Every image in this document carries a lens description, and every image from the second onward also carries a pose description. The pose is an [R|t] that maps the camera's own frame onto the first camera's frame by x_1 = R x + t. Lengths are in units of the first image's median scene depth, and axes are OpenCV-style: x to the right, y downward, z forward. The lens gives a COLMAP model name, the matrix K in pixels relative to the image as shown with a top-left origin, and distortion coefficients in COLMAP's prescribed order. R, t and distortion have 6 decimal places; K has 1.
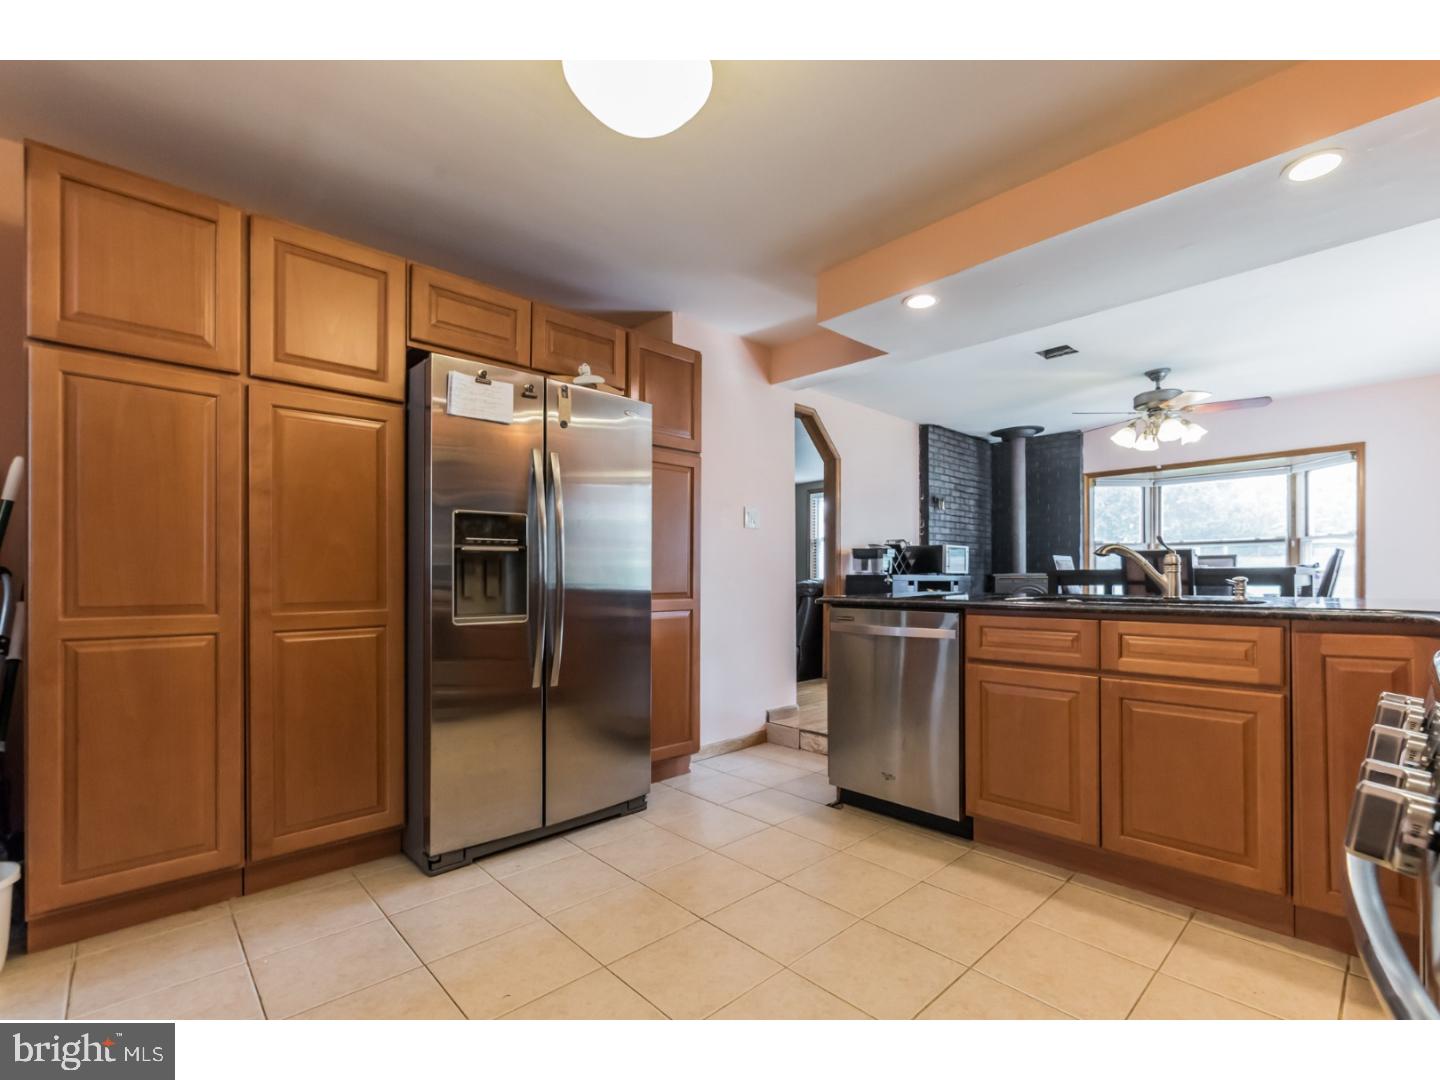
lens RADIAL K [[635.5, 0, 724.2], [0, 635.5, 573.9], [0, 0, 1]] dist [-0.001097, -0.000210]
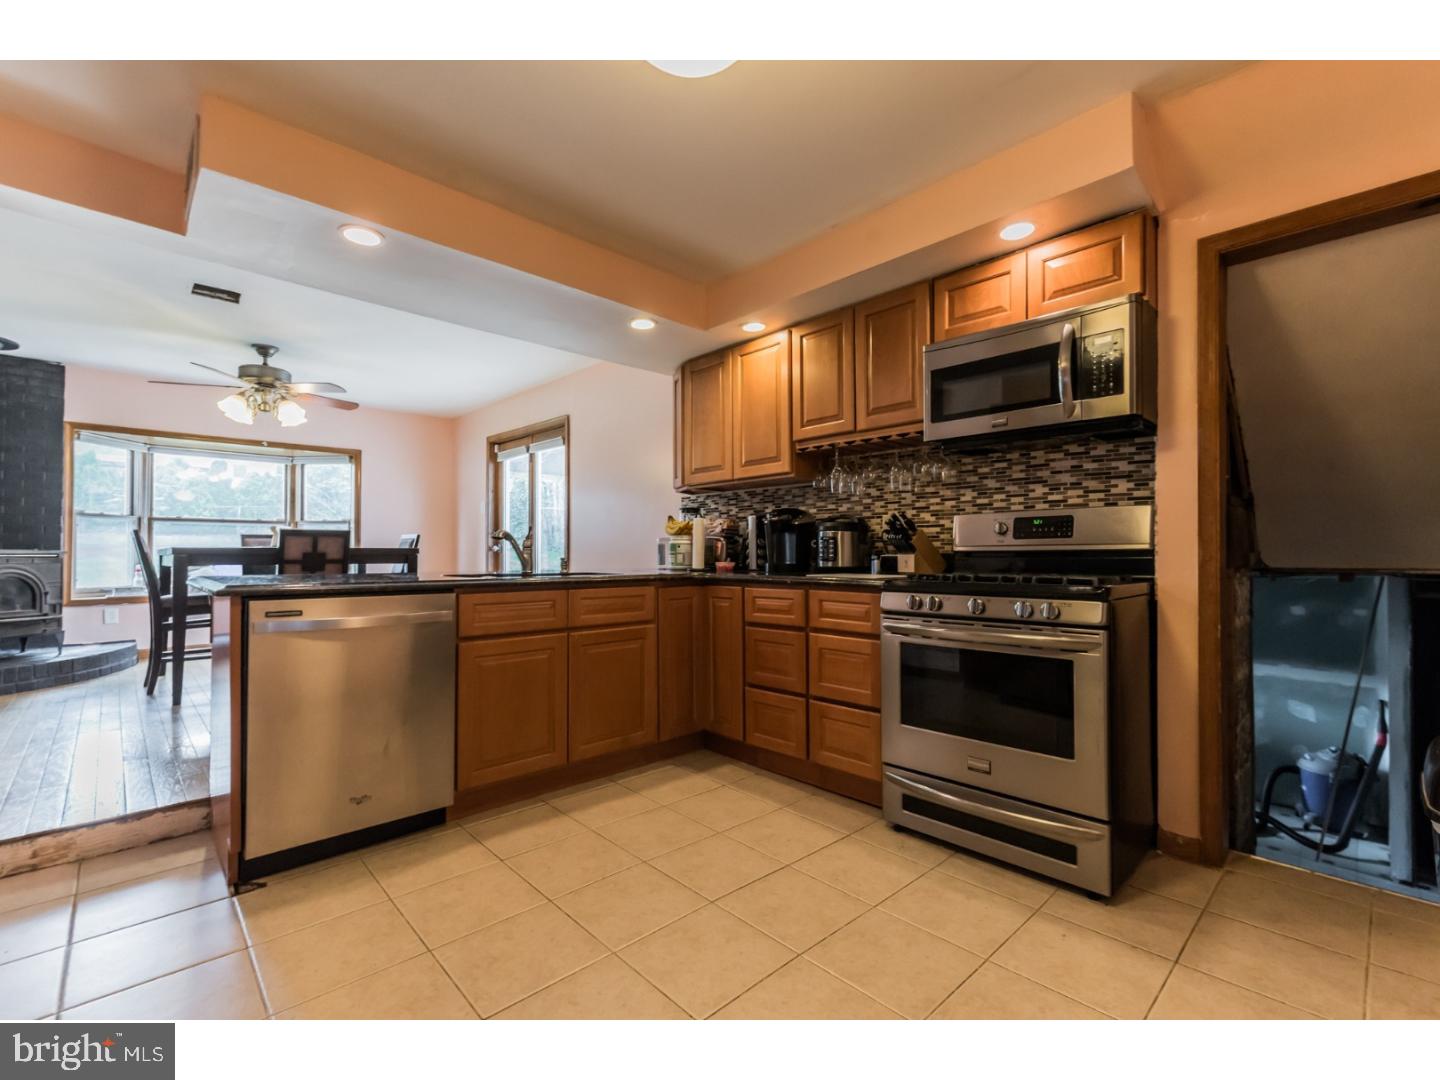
lens RADIAL K [[641.1, 0, 728.3], [0, 641.1, 548.3], [0, 0, 1]] dist [-0.000831, -0.000106]
pose [[-0.006061, 0.012165, 0.999908, -0.344489], [-0.006670, 0.999903, -0.012206, 0.000439], [-0.999959, -0.006743, -0.005980, 0.316697]]
